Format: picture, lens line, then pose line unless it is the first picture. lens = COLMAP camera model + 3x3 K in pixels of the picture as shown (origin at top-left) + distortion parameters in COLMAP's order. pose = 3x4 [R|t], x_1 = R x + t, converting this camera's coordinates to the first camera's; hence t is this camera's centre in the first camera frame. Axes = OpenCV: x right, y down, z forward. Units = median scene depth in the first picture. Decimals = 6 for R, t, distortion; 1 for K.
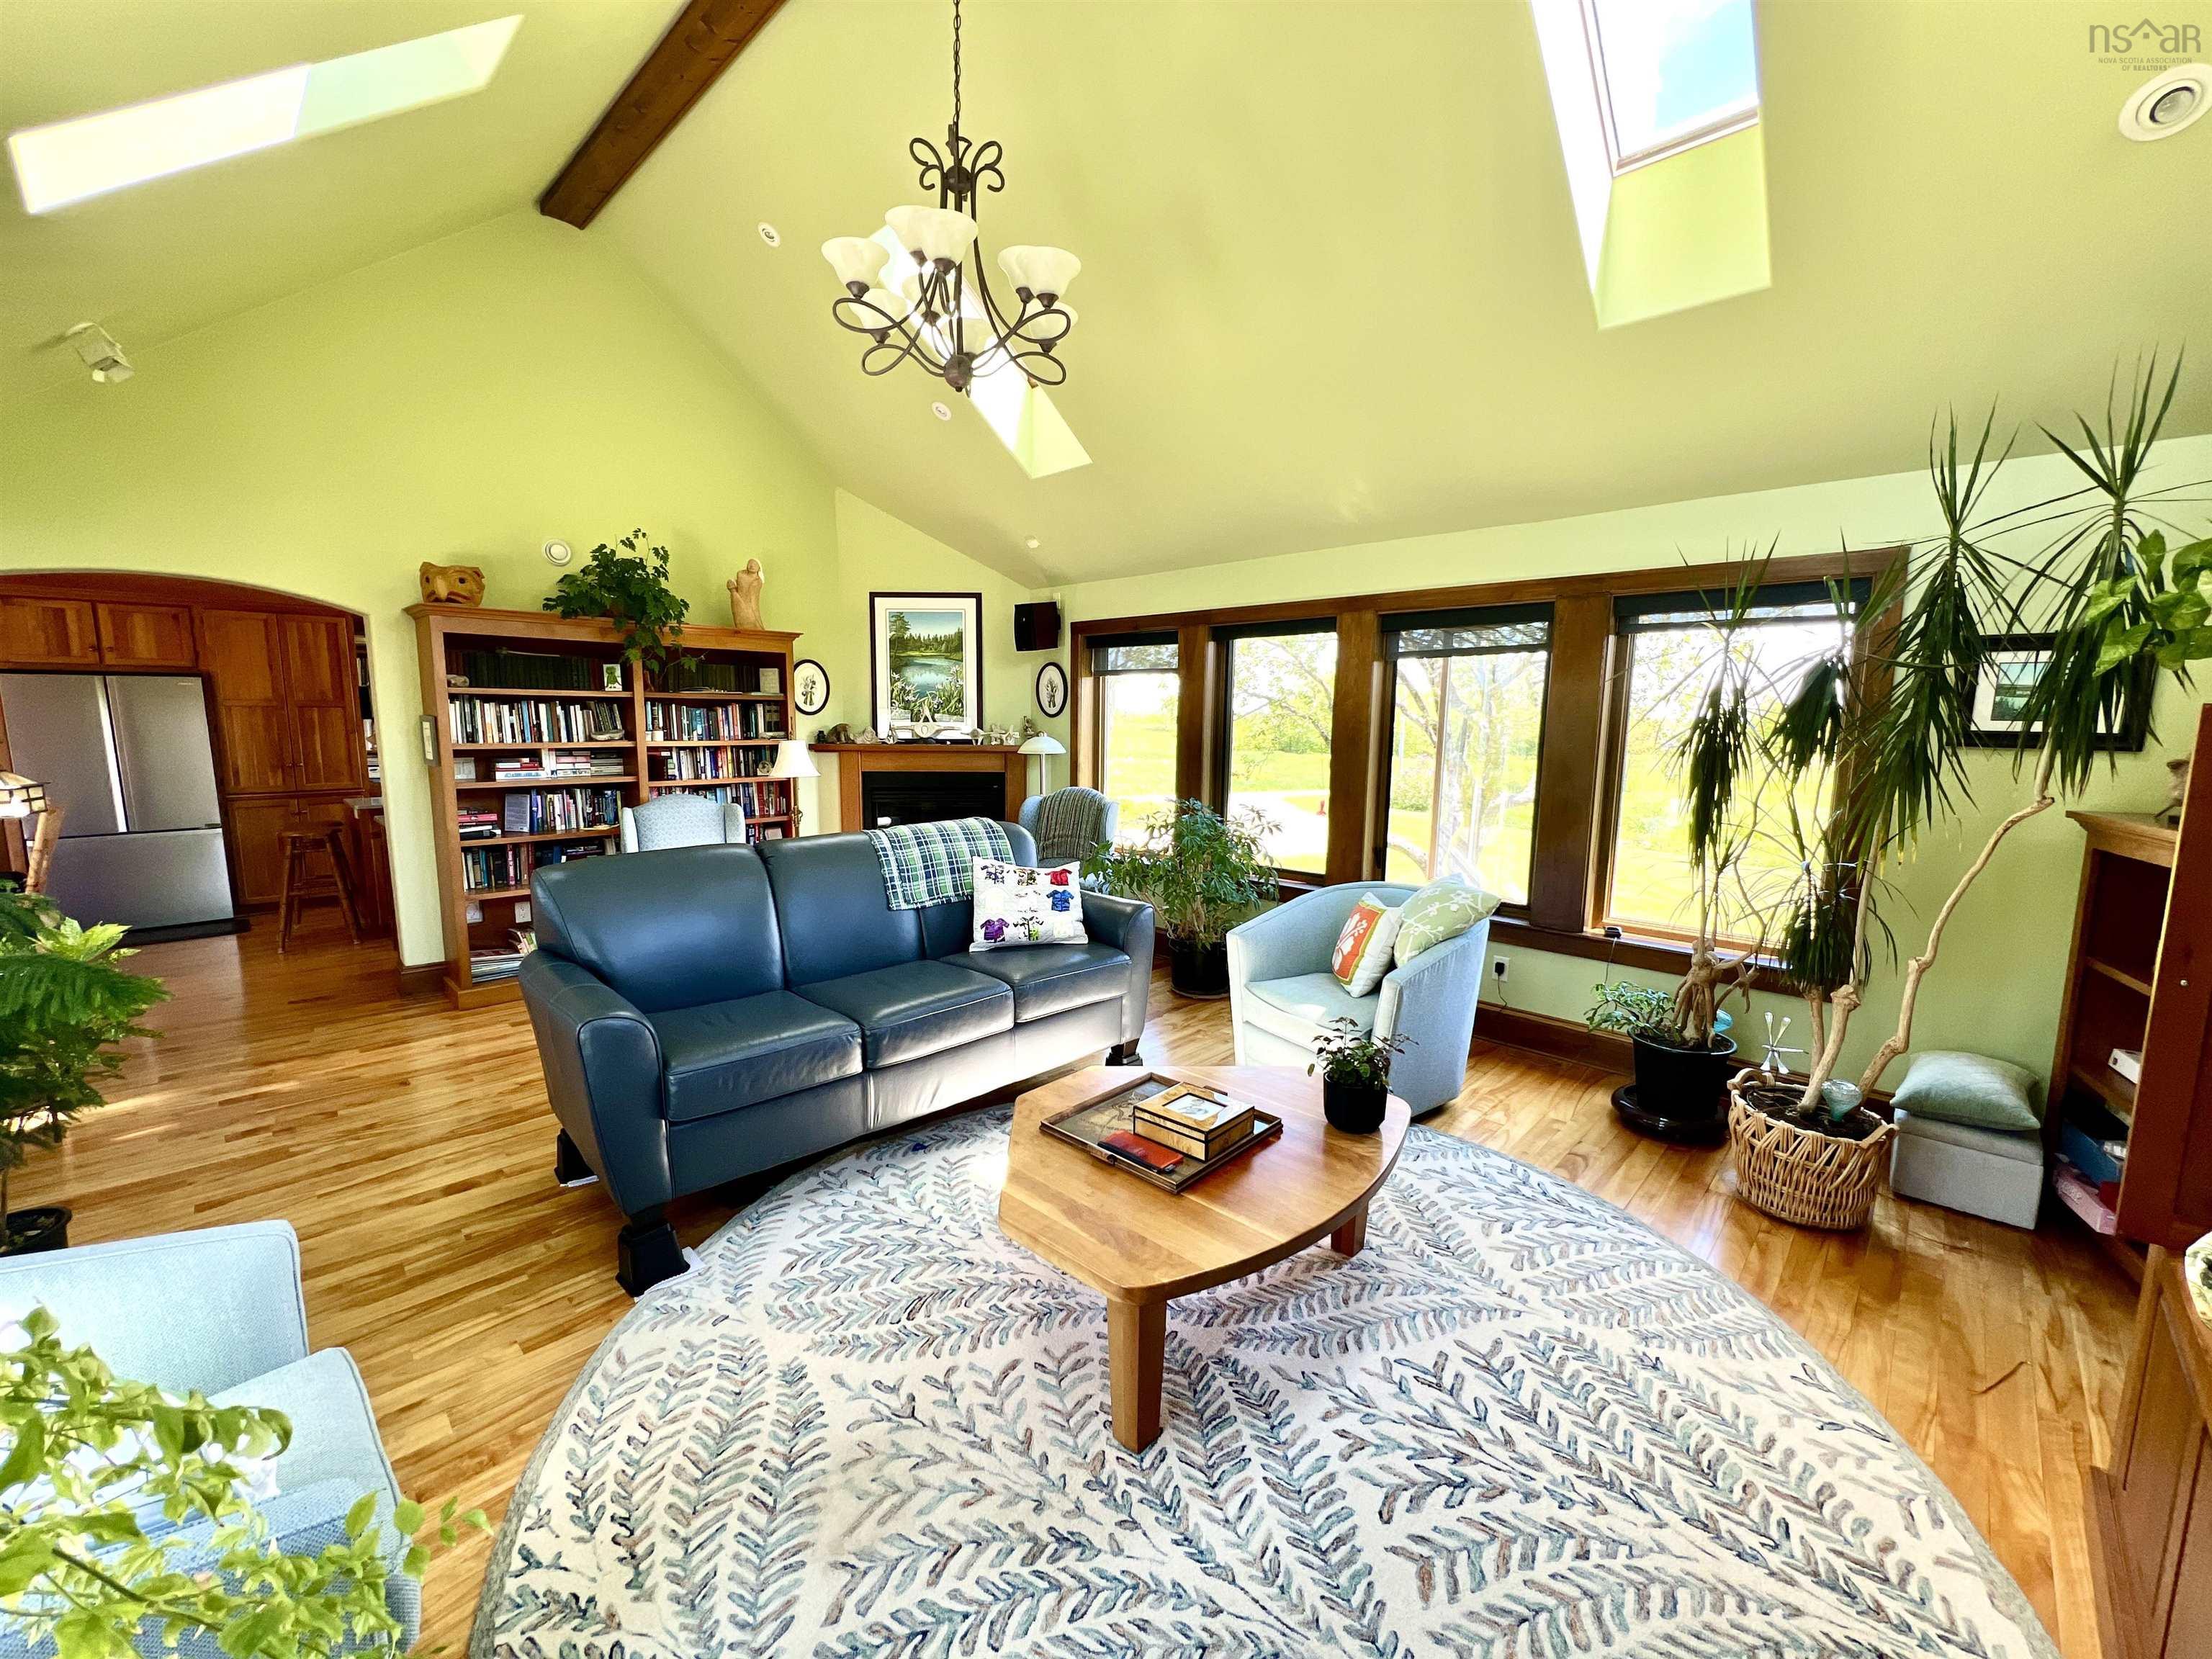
lens RADIAL K [[882.3, 0, 1102.8], [0, 882.3, 833.2], [0, 0, 1]] dist [-0.001624, 0.000948]
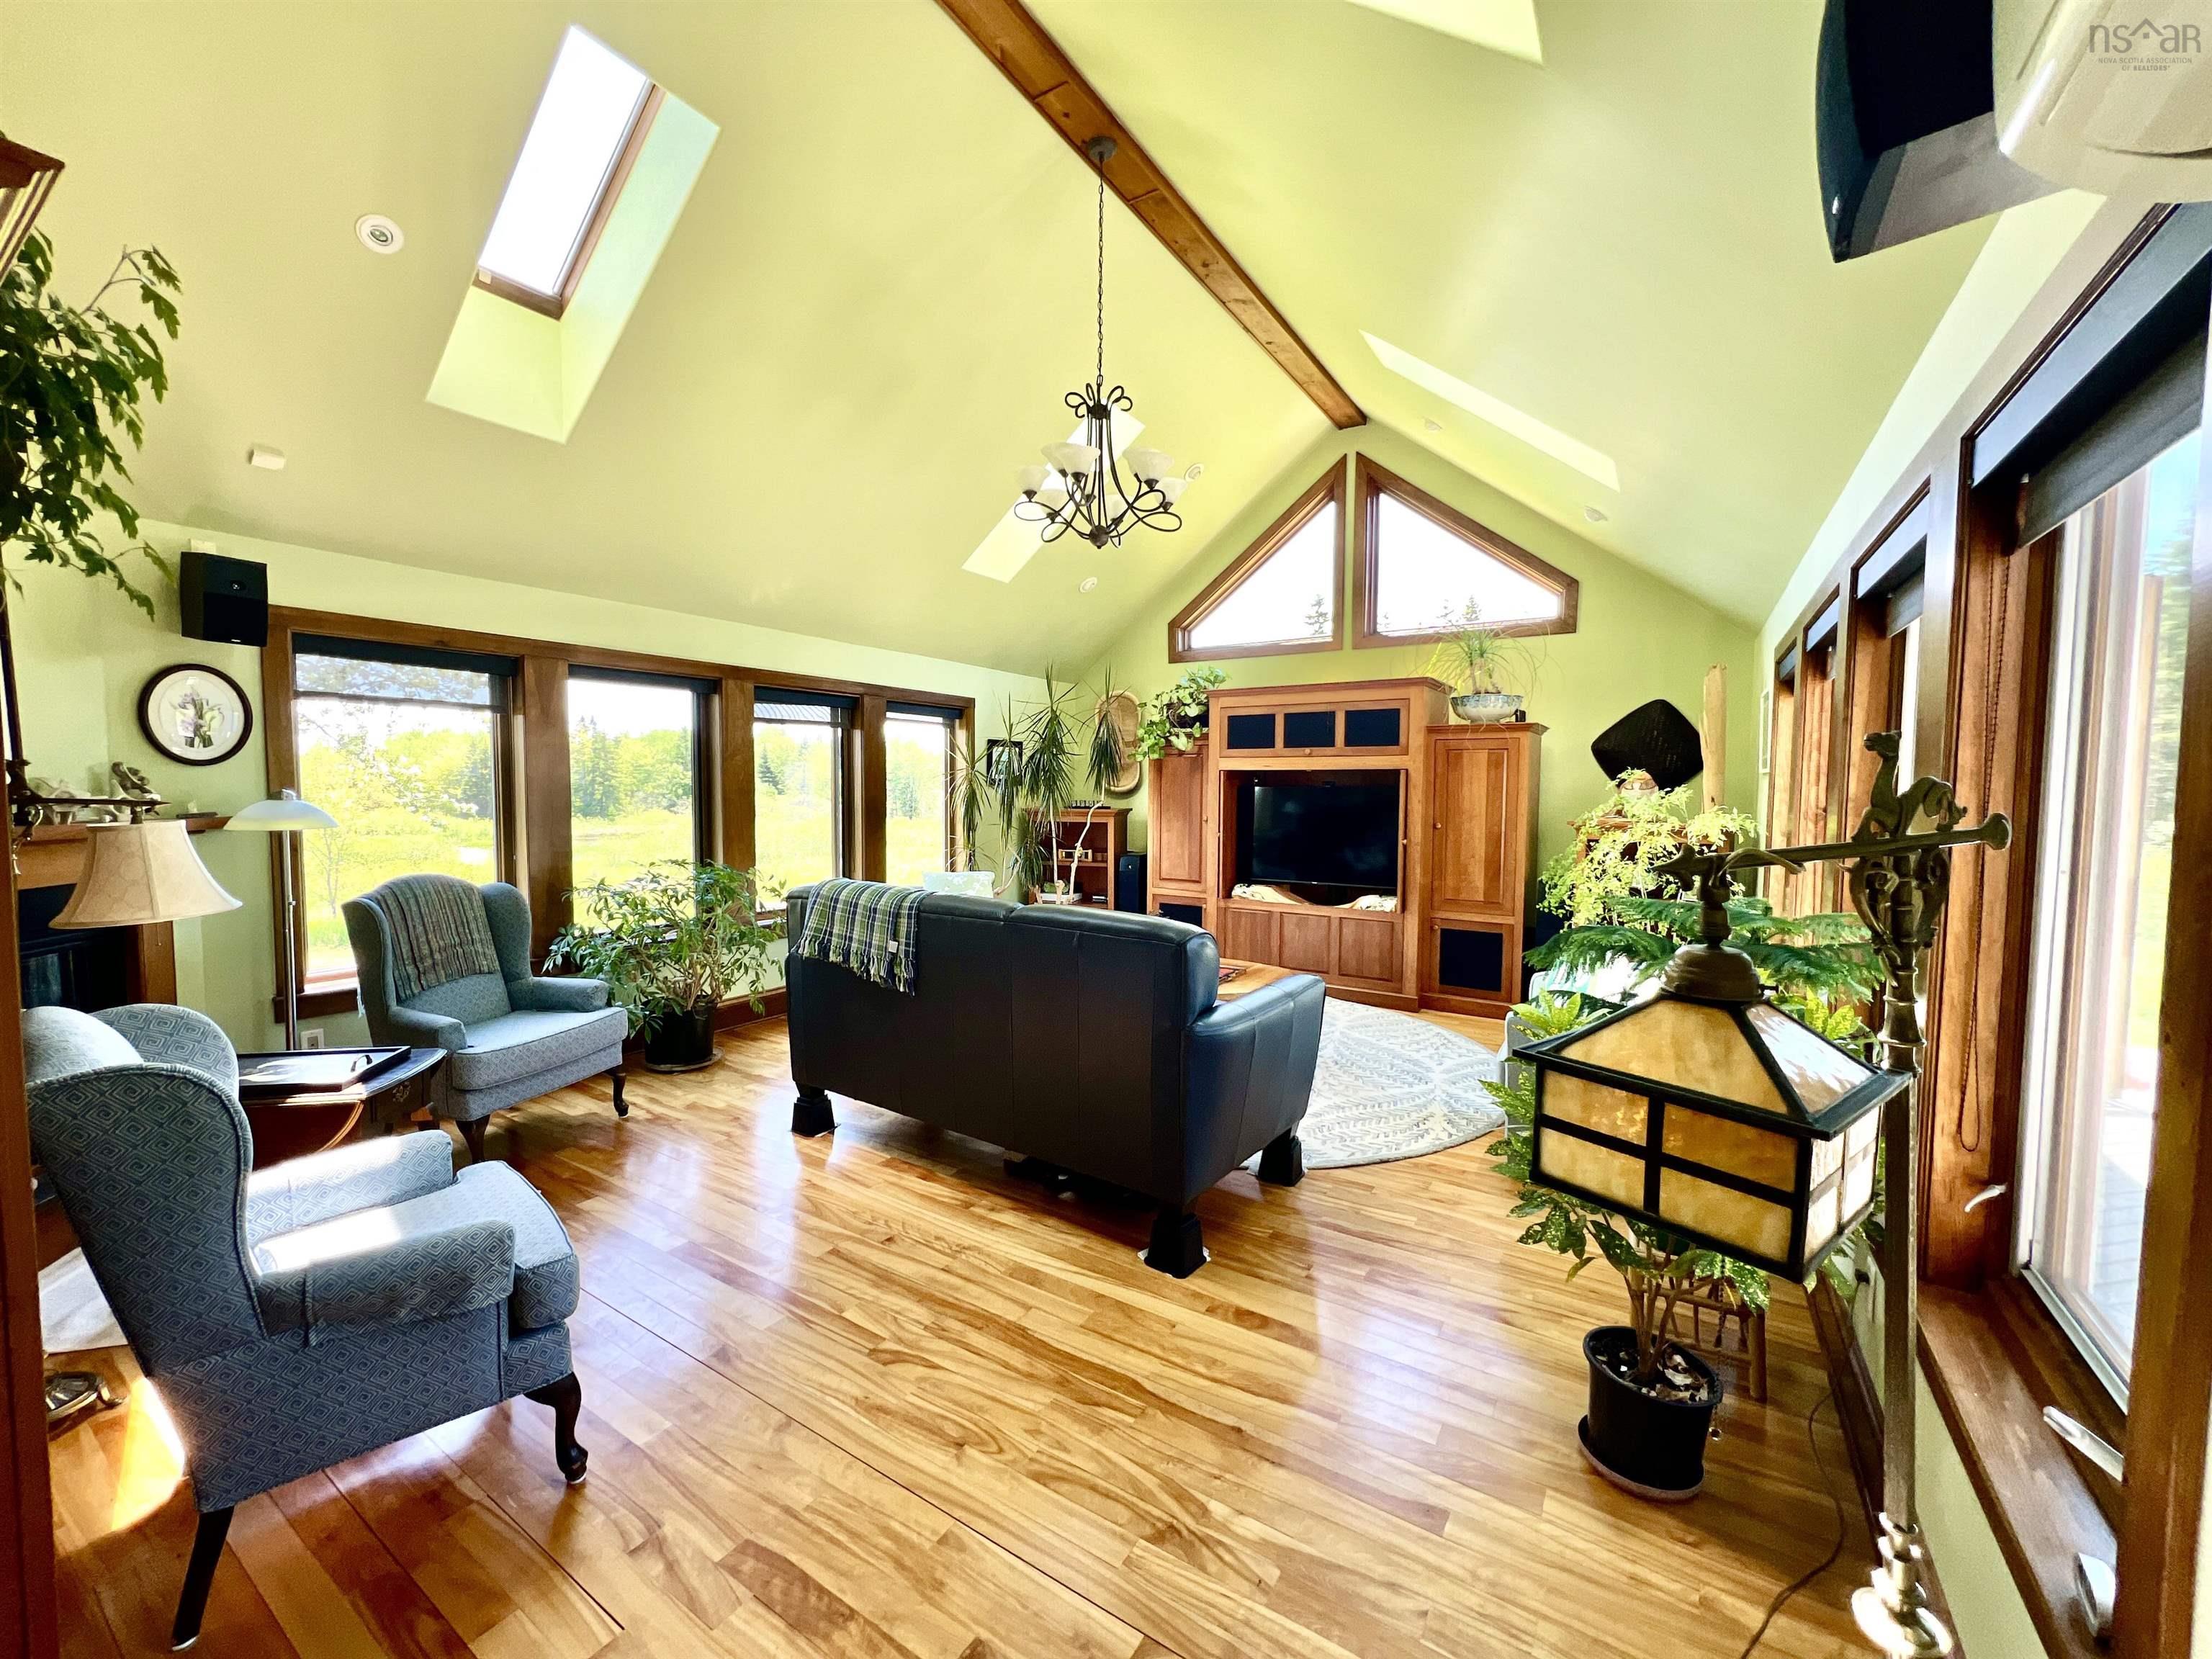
lens RADIAL K [[882.3, 0, 1102.8], [0, 882.3, 833.2], [0, 0, 1]] dist [-0.001624, 0.000948]
pose [[-0.191698, -0.062137, 0.979485, -1.299872], [0.123822, 0.988488, 0.086942, -0.130316], [-0.973612, 0.137948, -0.181797, 1.062901]]
